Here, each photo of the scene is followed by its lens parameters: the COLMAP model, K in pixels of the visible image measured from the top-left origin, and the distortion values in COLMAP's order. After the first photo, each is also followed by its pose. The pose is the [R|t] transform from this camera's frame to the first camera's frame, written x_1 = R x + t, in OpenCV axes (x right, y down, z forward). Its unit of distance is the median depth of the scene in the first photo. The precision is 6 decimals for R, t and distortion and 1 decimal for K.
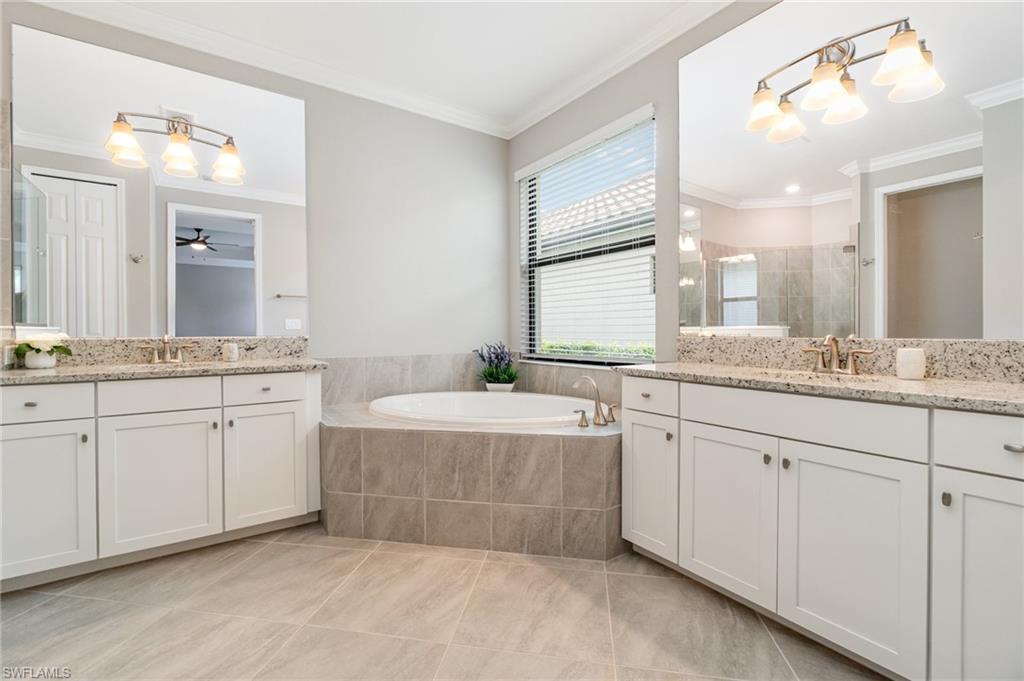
lens RADIAL K [[442.7, 0, 506.2], [0, 442.7, 334.5], [0, 0, 1]] dist [-0.002149, -0.000171]
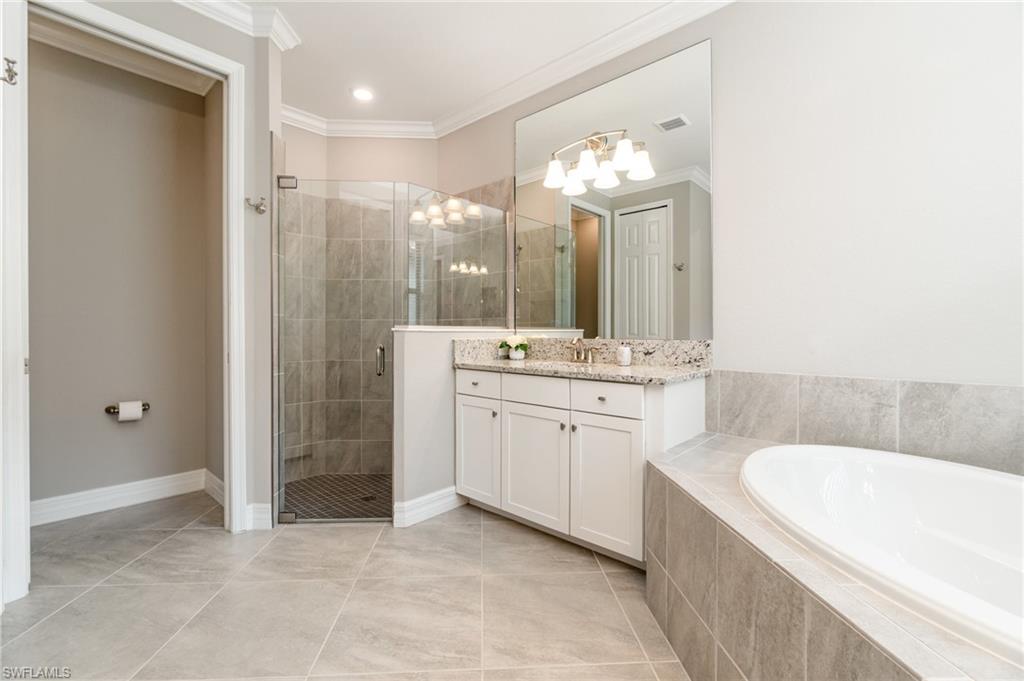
lens RADIAL K [[442.7, 0, 506.2], [0, 442.7, 334.5], [0, 0, 1]] dist [-0.002149, -0.000171]
pose [[0.222845, 0.010806, -0.974794, 0.289211], [-0.007442, 0.999928, 0.009383, -0.015070], [0.974825, 0.005163, 0.222910, 0.603839]]
